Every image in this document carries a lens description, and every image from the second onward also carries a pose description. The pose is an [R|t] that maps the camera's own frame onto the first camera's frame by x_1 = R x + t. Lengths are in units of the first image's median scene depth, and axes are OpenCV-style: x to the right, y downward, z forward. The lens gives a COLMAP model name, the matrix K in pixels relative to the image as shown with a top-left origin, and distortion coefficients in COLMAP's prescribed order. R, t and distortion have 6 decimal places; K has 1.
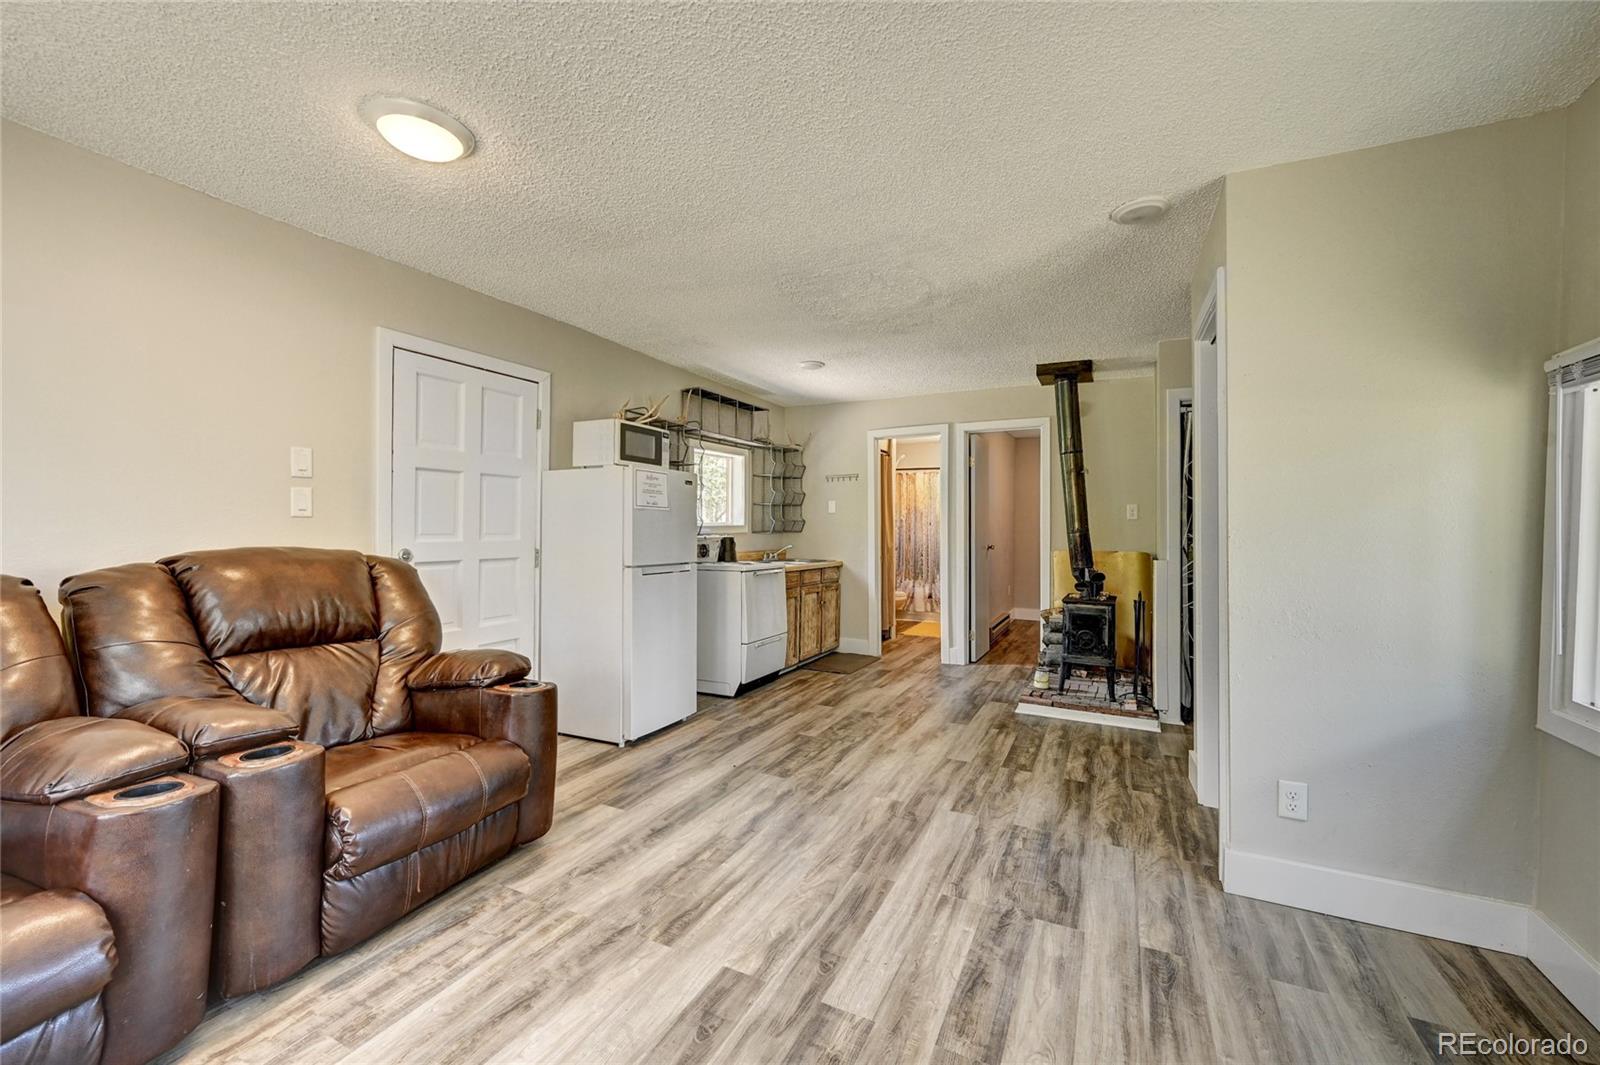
lens RADIAL K [[647.1, 0, 805.5], [0, 647.1, 531.6], [0, 0, 1]] dist [0.000925, -0.000418]
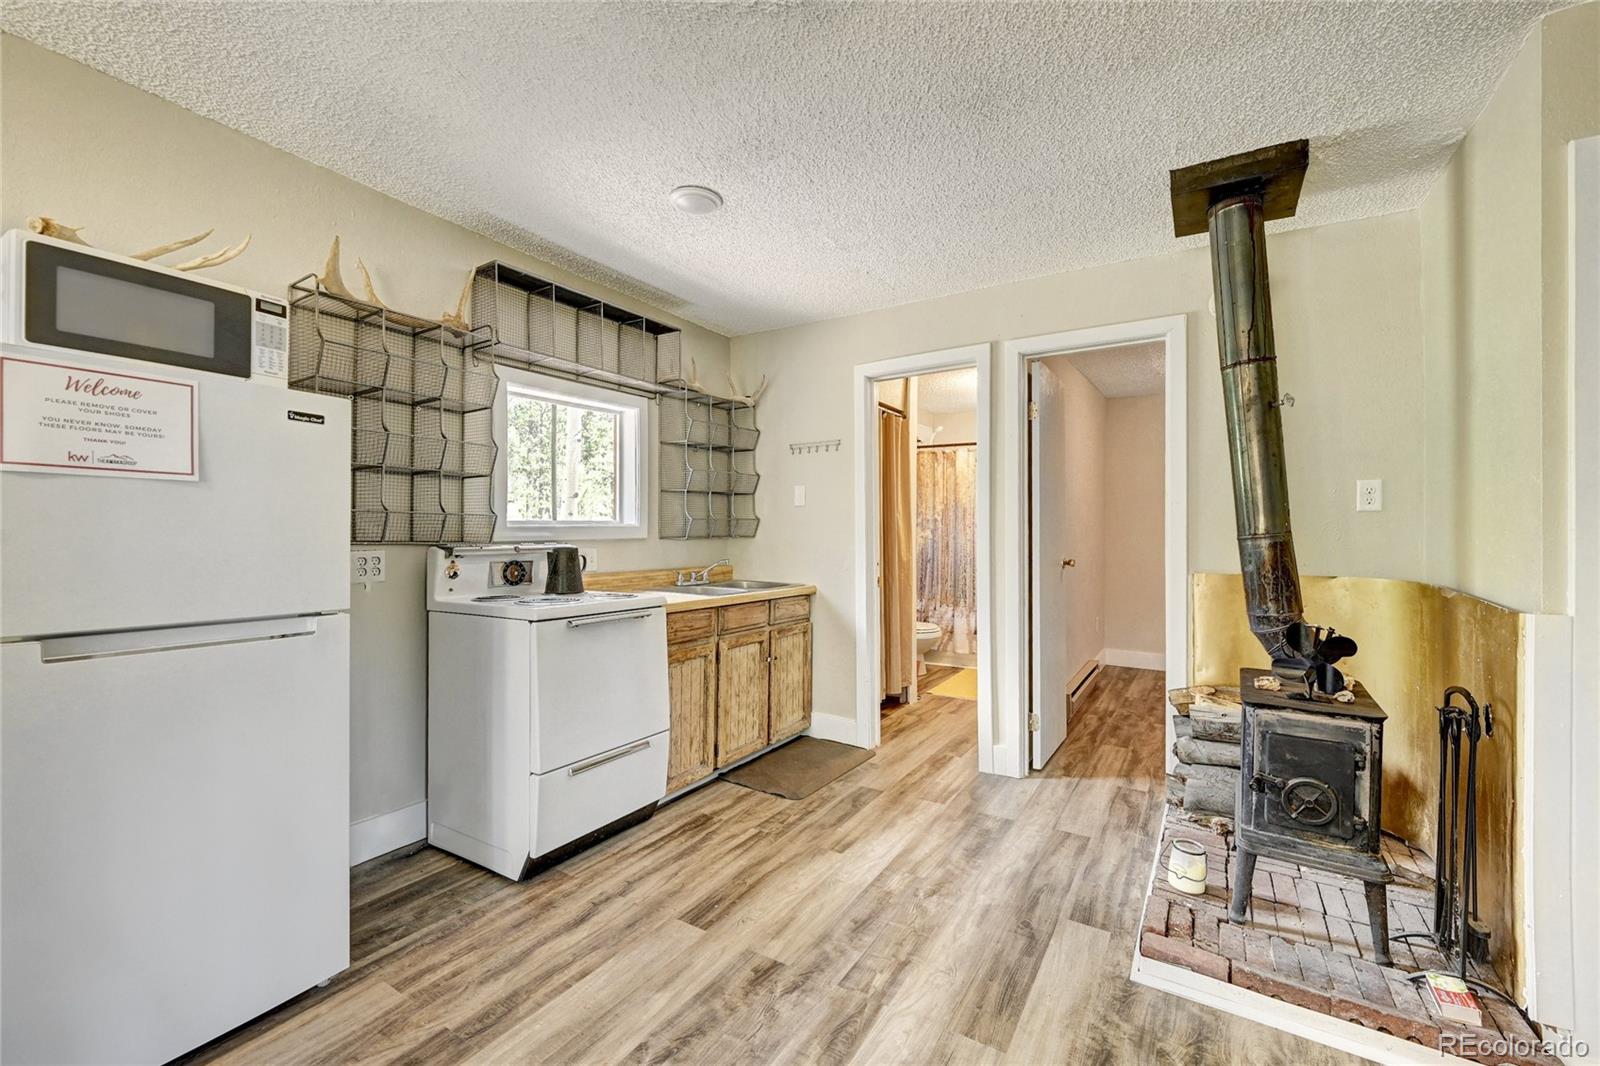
lens RADIAL K [[664.1, 0, 817.7], [0, 664.1, 535.5], [0, 0, 1]] dist [0.003736, -0.000417]
pose [[0.996671, -0.000788, -0.081522, 0.170961], [0.000710, 0.999999, -0.000985, -0.000799], [0.081523, 0.000924, 0.996671, 0.599103]]
